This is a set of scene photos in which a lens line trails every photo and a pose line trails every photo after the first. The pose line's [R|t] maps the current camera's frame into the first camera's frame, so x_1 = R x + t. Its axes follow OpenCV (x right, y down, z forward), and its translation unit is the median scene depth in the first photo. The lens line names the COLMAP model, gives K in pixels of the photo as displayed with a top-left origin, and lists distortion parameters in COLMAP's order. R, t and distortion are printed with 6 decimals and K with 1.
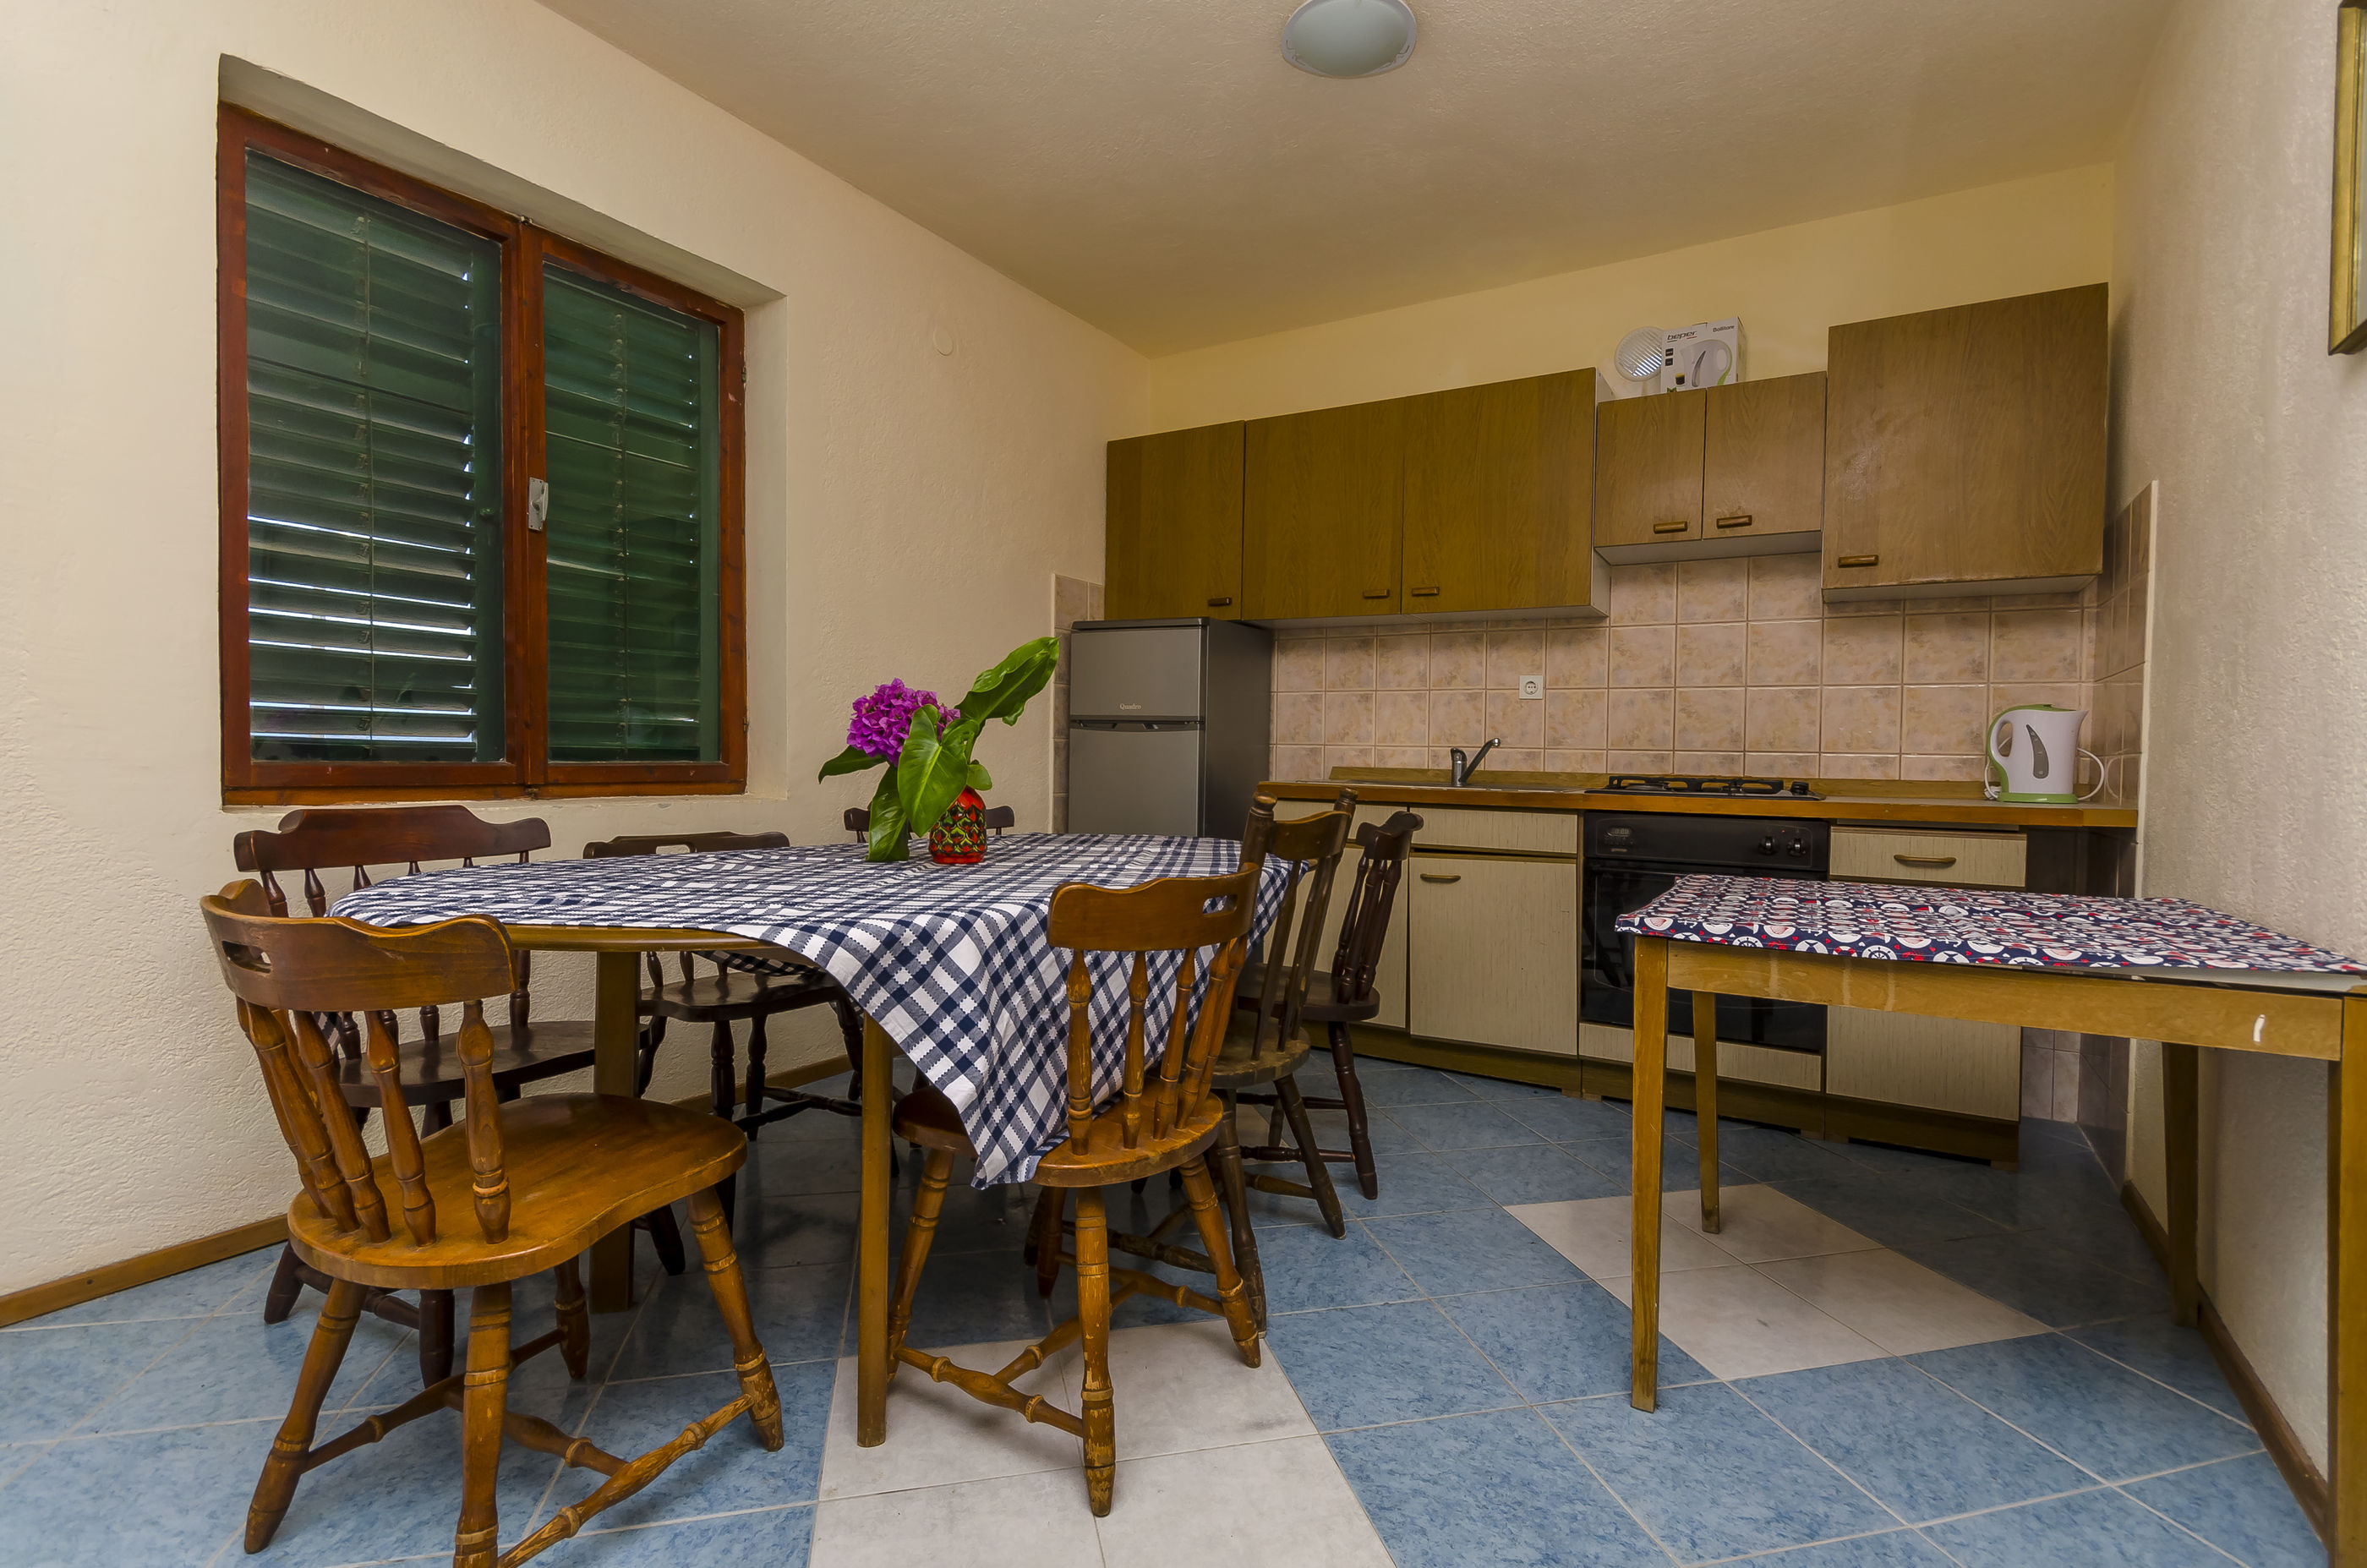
lens RADIAL K [[1071.1, 0, 1200.7], [0, 1071.1, 777.1], [0, 0, 1]] dist [-0.004569, -0.001623]
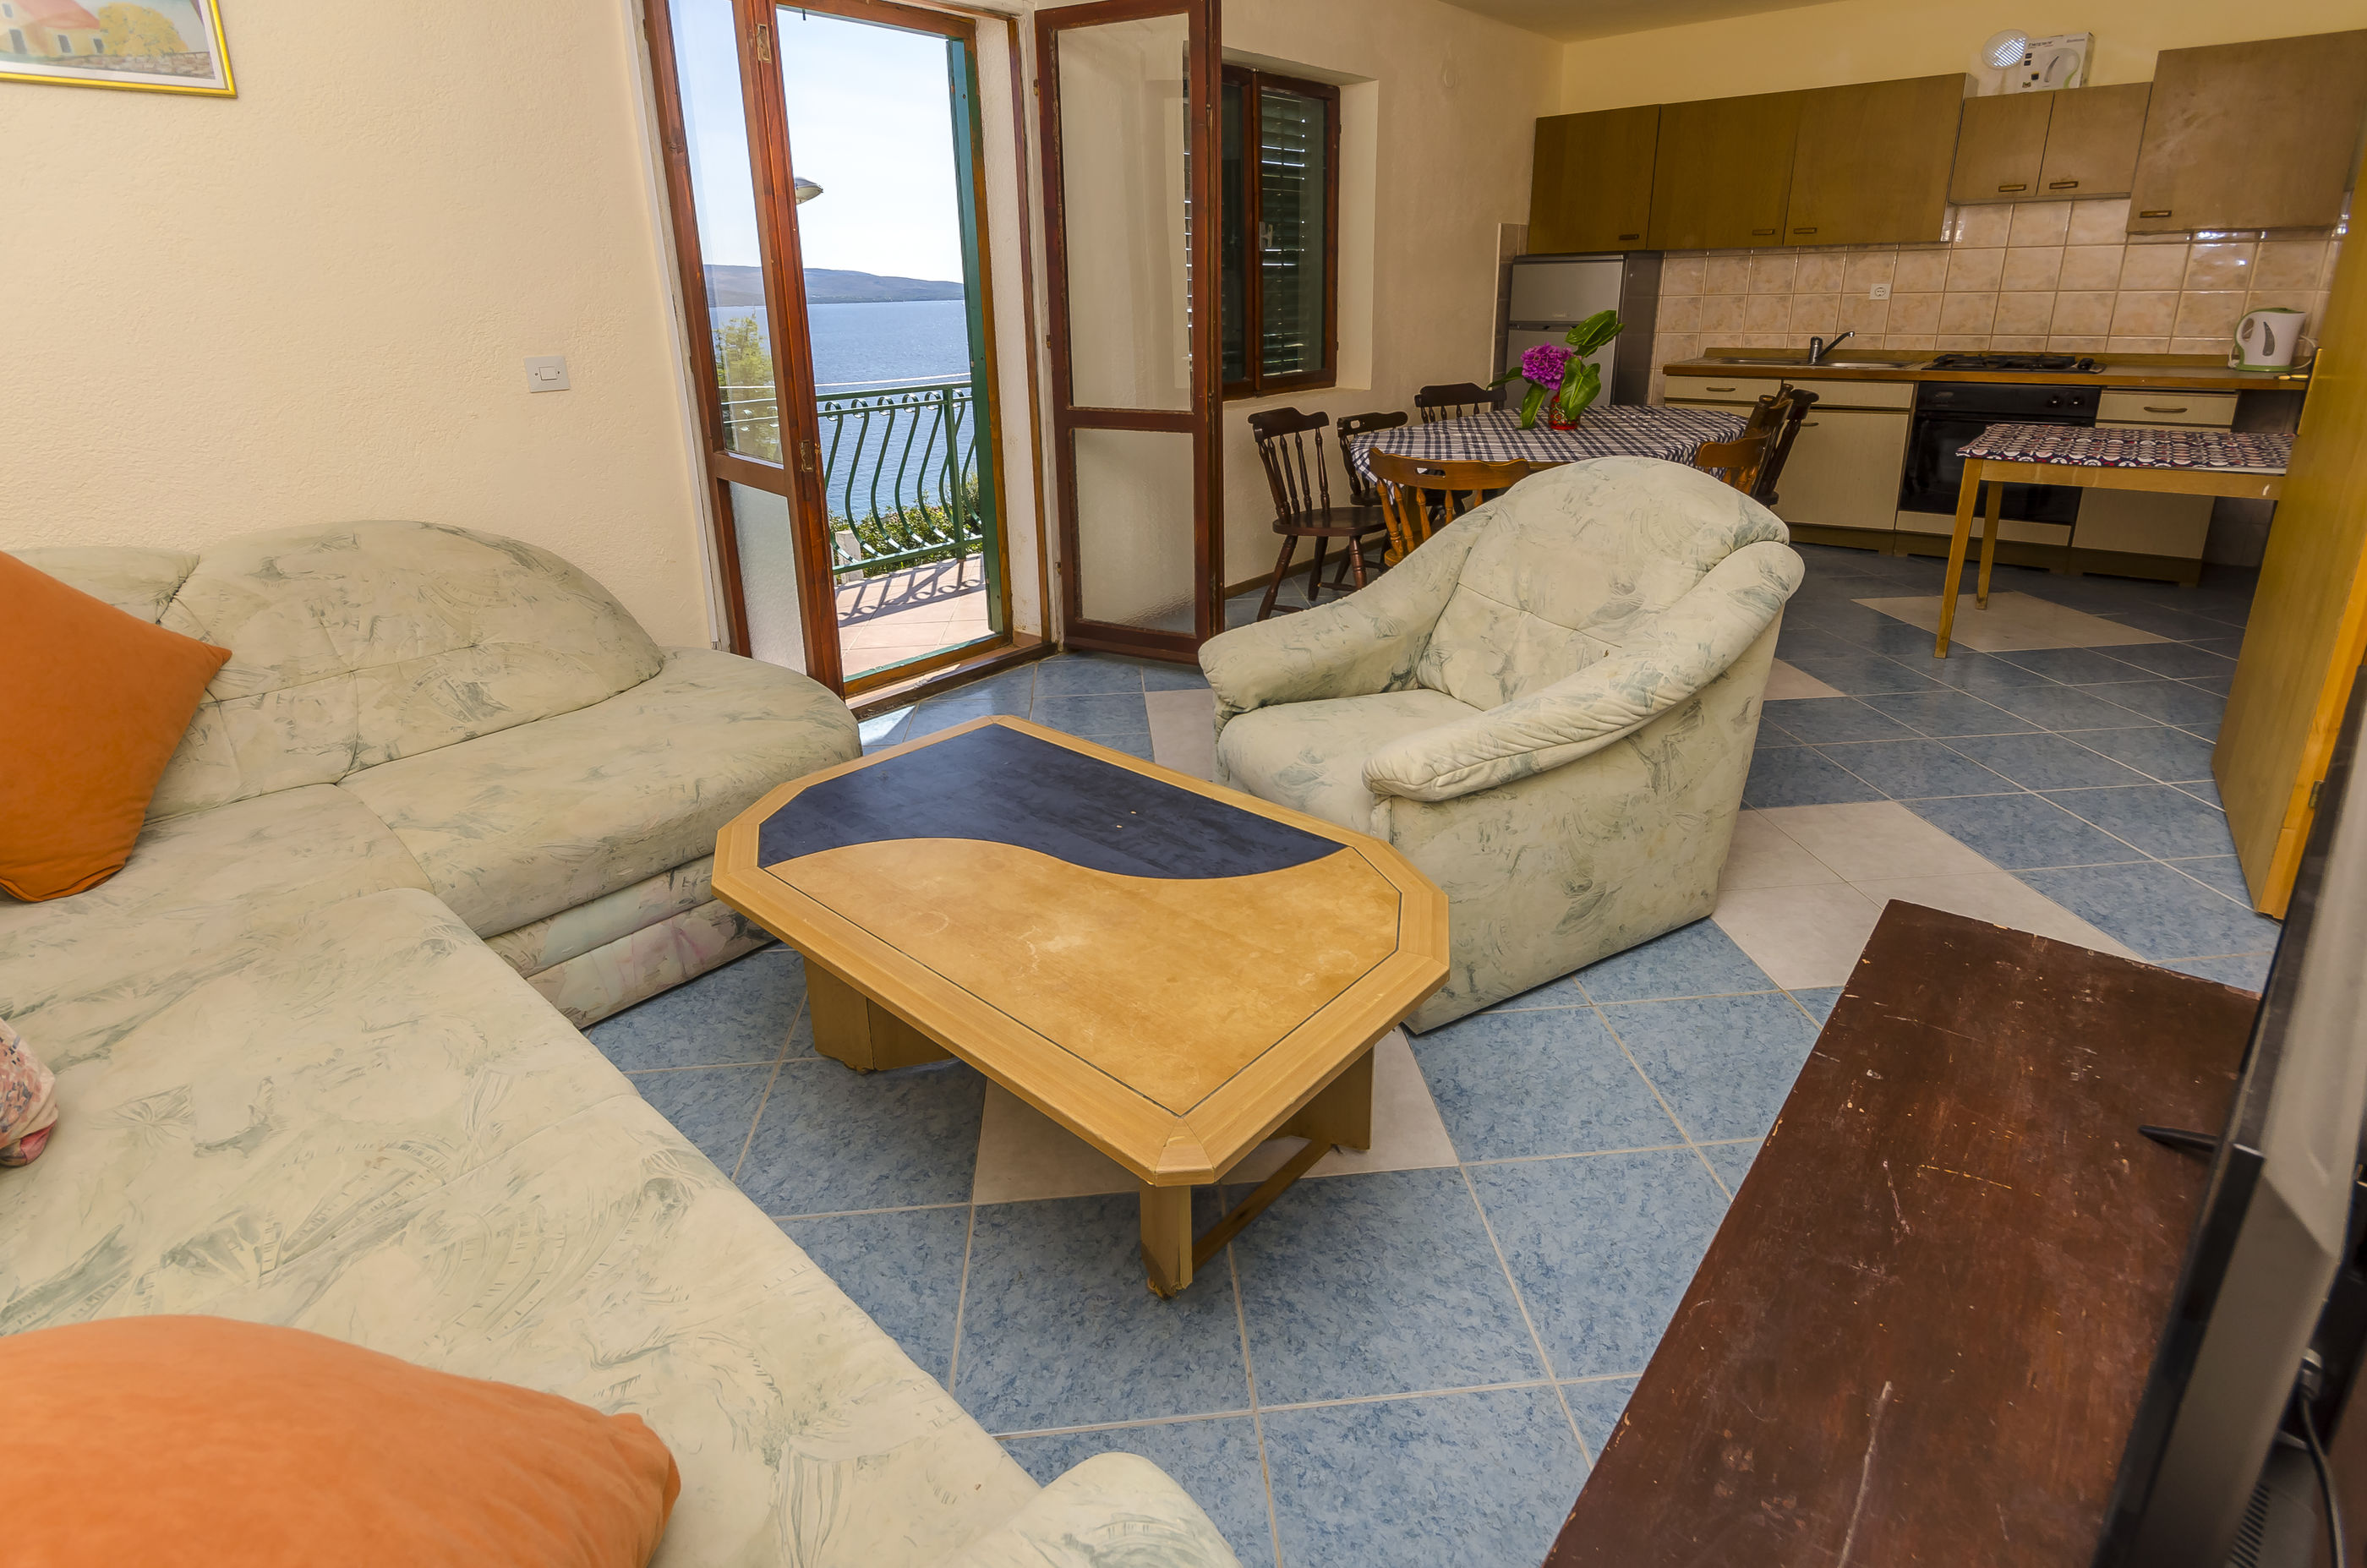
lens RADIAL K [[1071.1, 0, 1039.1], [0, 1071.1, 580.8], [0, 0, 1]] dist [-0.004569, -0.001623]
pose [[0.958850, 0.009291, -0.283761, -0.442624], [0.059587, 0.970619, 0.233129, -0.128238], [0.277590, -0.240444, 0.930124, -0.905319]]
